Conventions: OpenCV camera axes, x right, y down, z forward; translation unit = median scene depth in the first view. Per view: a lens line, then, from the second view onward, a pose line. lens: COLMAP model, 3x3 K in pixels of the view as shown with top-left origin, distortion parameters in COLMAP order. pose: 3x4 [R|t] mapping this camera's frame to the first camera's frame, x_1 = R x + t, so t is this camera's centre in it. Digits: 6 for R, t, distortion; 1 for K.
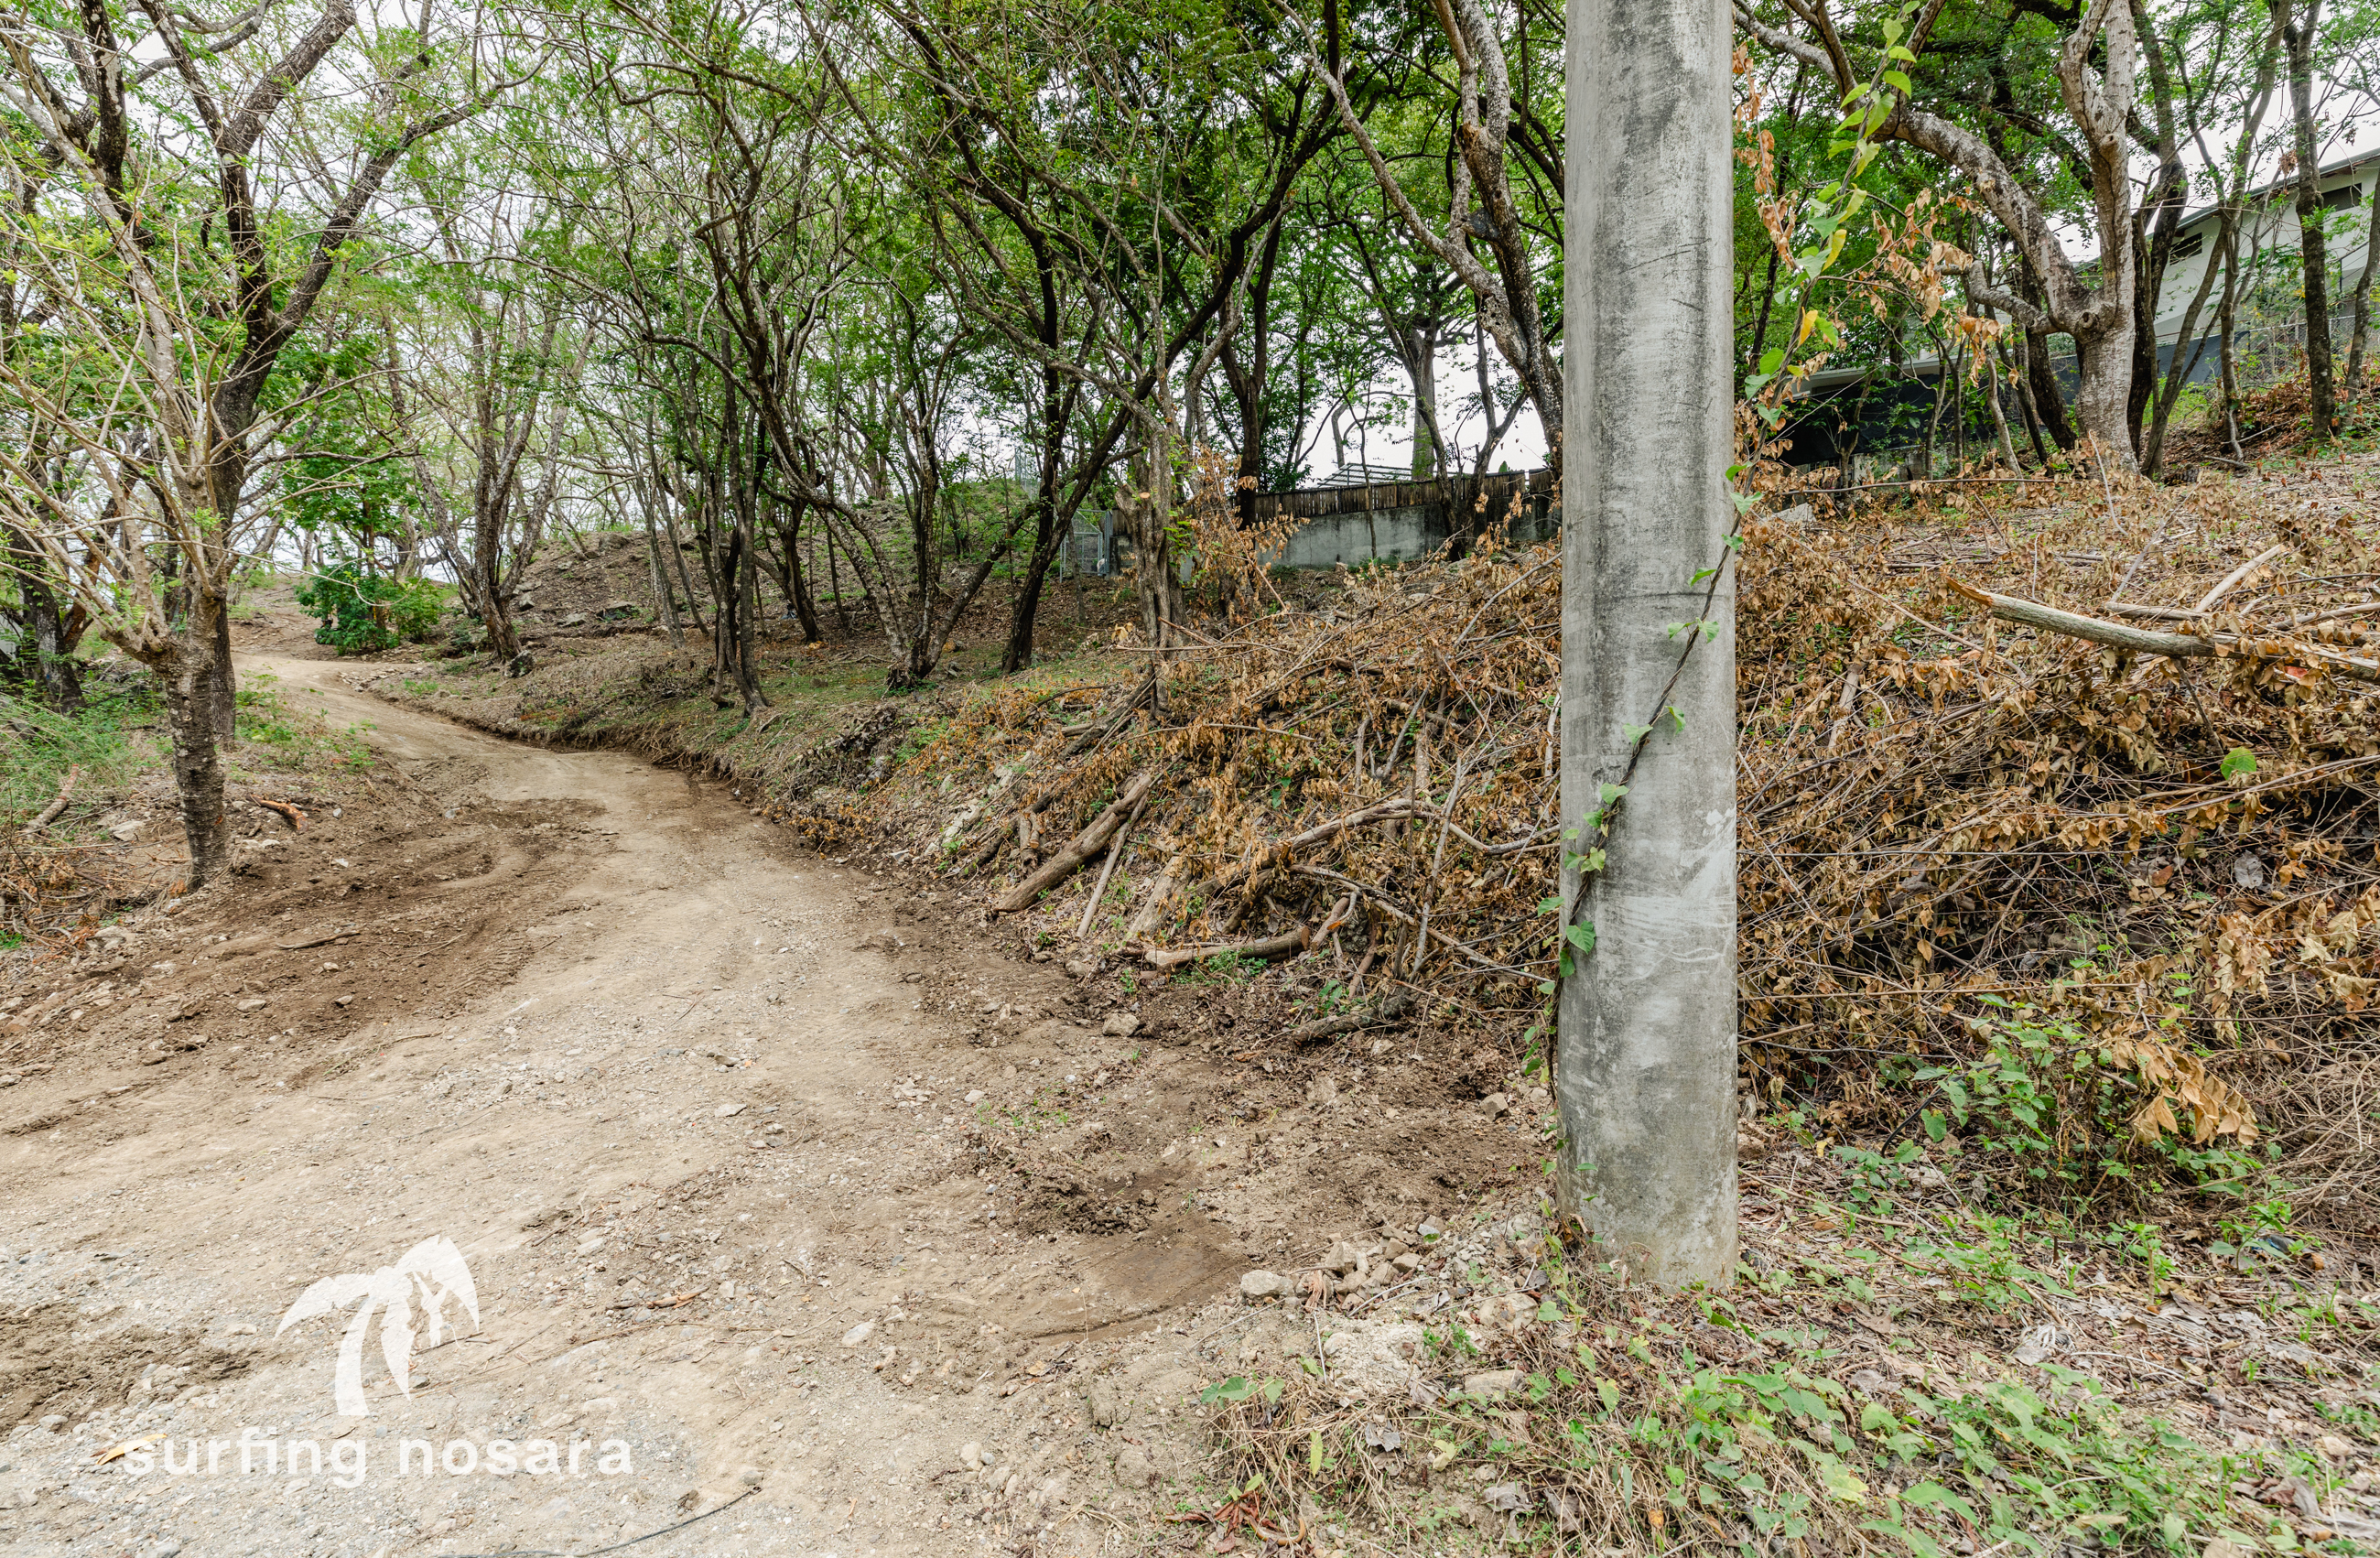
lens RADIAL K [[1067.3, 0, 1184.3], [0, 1067.3, 801.8], [0, 0, 1]] dist [0.002023, 0.000276]
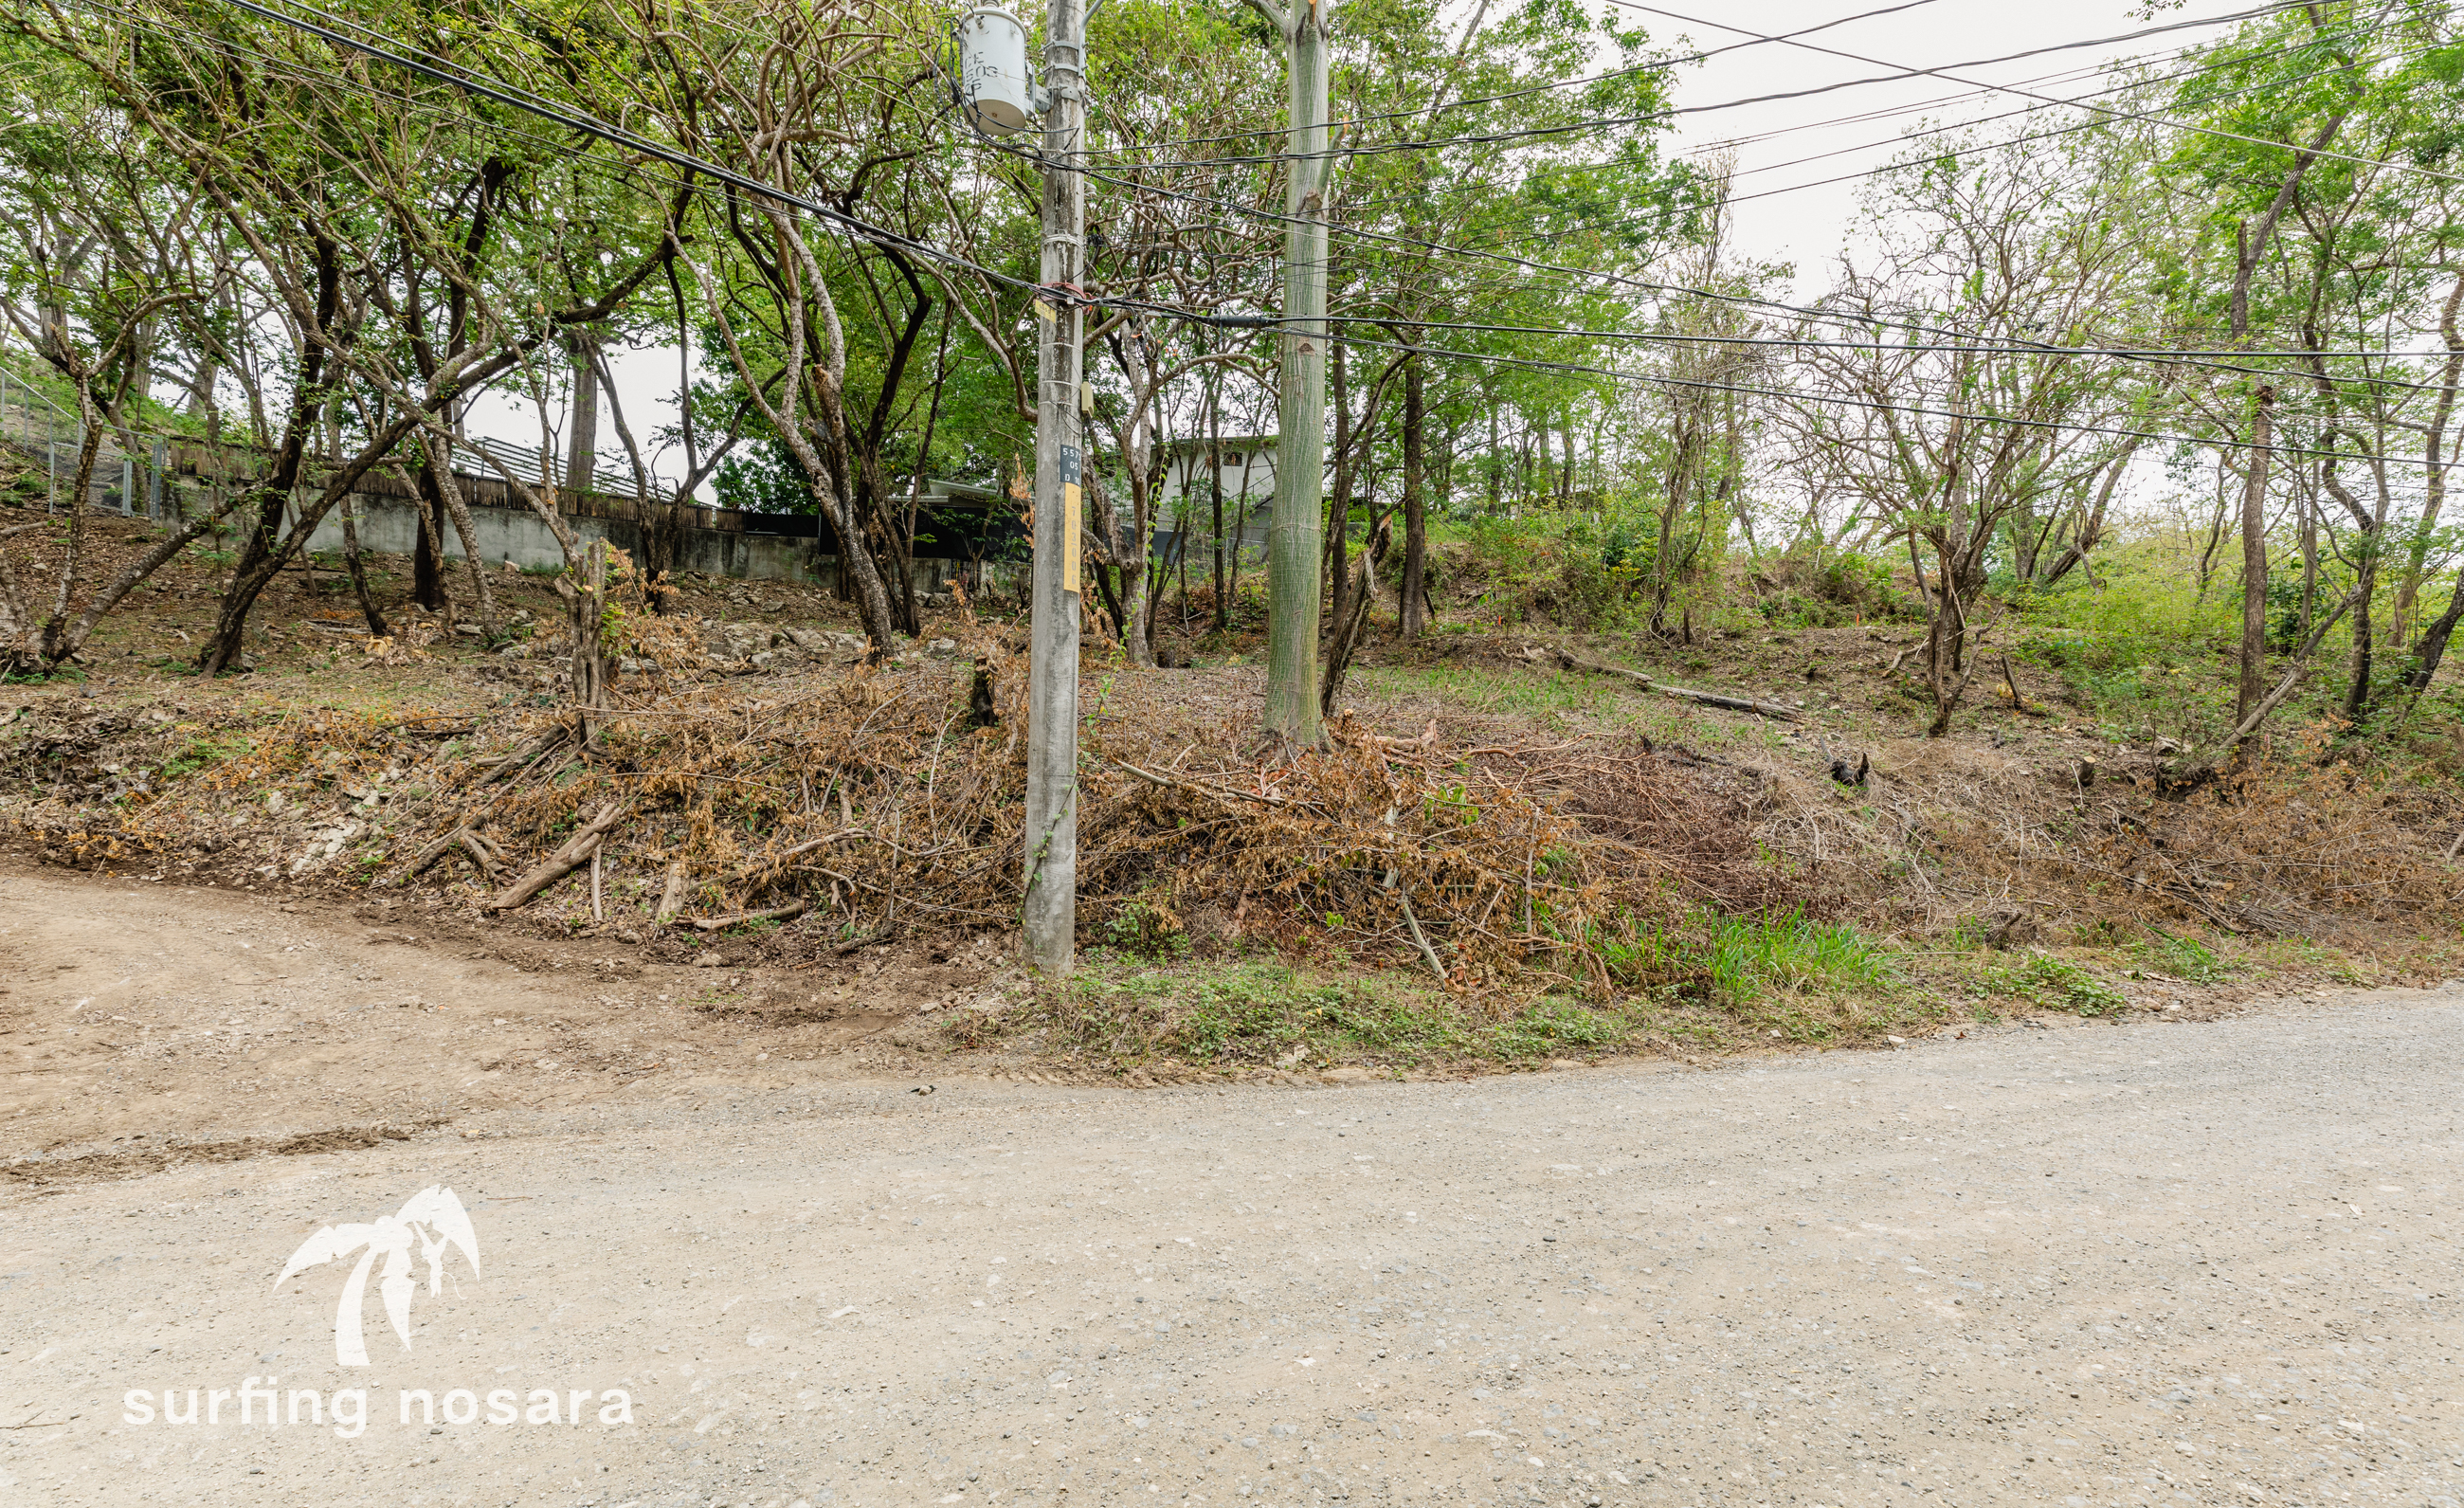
lens RADIAL K [[1162.6, 0, 1232.0], [0, 1162.6, 754.0], [0, 0, 1]] dist [0.000584, 0.000091]
pose [[0.681875, 0.055413, 0.729367, -0.696435], [-0.017268, 0.998068, -0.059683, -0.018405], [-0.731265, 0.028102, 0.681514, -0.708902]]
